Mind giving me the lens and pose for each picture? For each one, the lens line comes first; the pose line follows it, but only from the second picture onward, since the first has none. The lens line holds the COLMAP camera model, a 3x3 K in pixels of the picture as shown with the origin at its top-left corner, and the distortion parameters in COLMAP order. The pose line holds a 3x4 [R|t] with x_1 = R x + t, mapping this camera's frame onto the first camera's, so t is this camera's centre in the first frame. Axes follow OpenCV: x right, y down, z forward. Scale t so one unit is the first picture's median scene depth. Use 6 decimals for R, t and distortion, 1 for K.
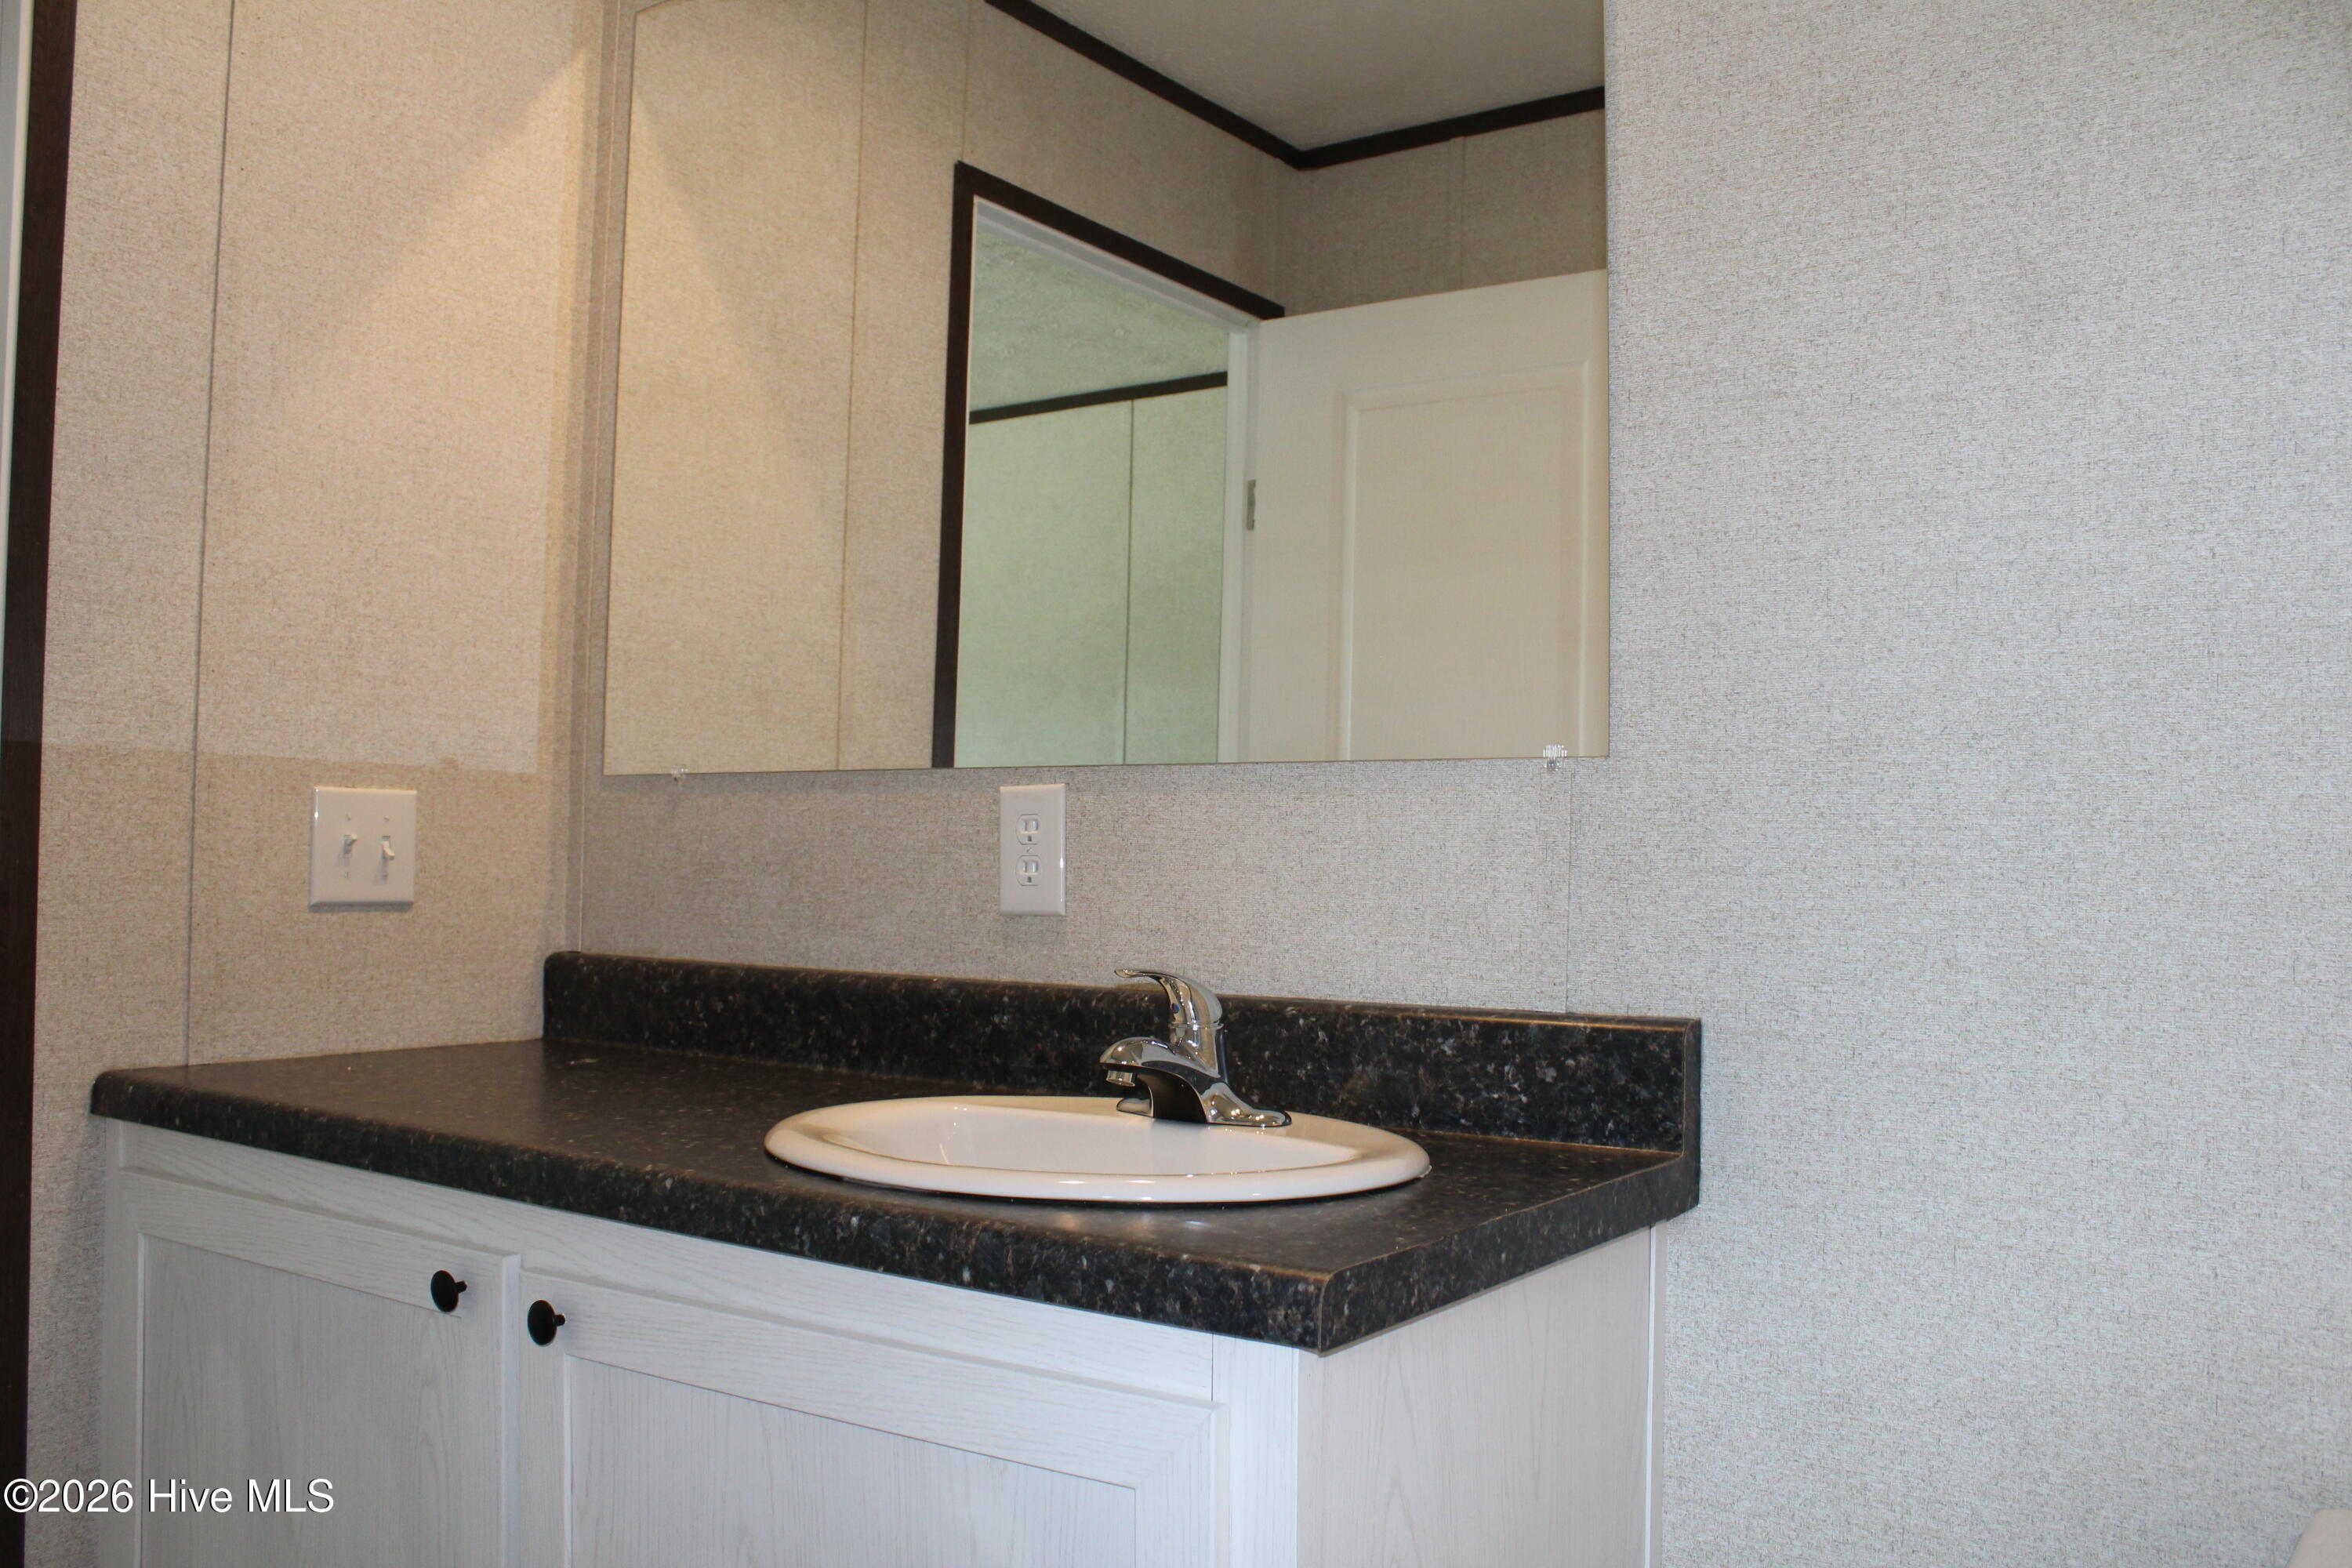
lens RADIAL K [[1988.4, 0, 1164.2], [0, 1988.4, 793.6], [0, 0, 1]] dist [-0.176589, 0.177755]
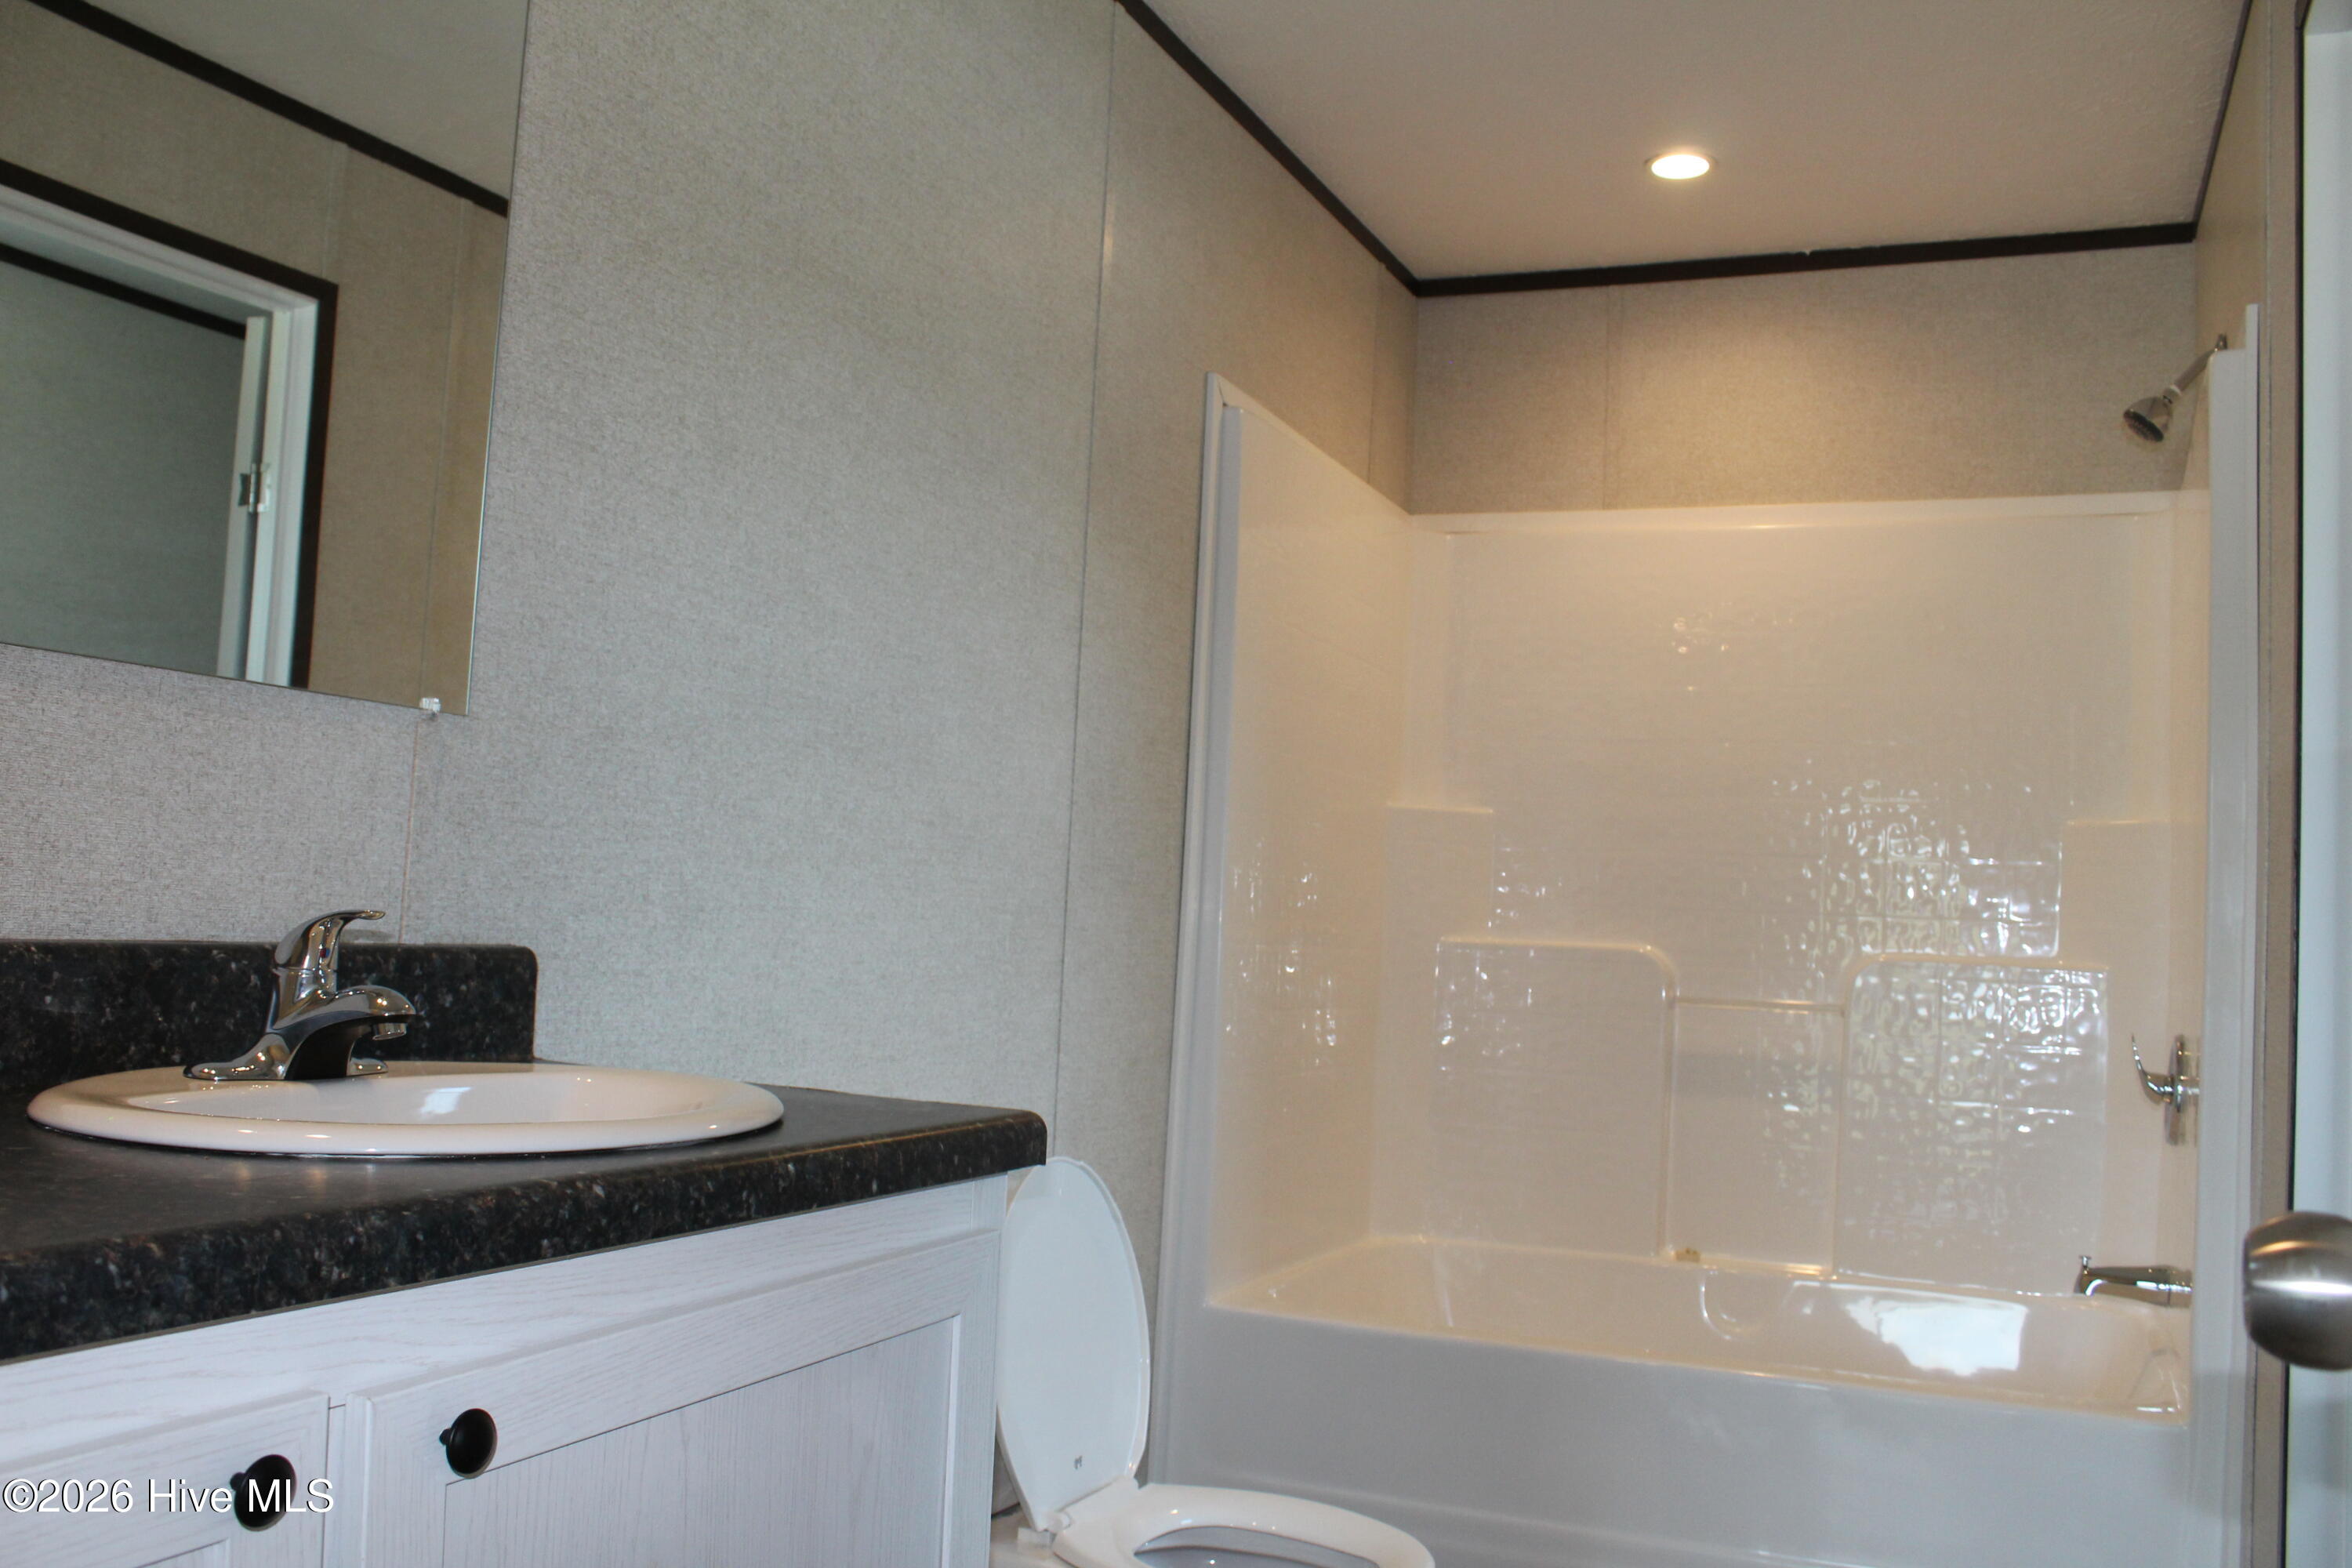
lens RADIAL K [[1988.4, 0, 1164.2], [0, 1988.4, 793.6], [0, 0, 1]] dist [-0.176589, 0.177755]
pose [[-0.190906, 0.038763, 0.980843, -0.951694], [-0.082677, 0.995034, -0.055416, 0.054843], [-0.978120, -0.091672, -0.186753, 0.821033]]
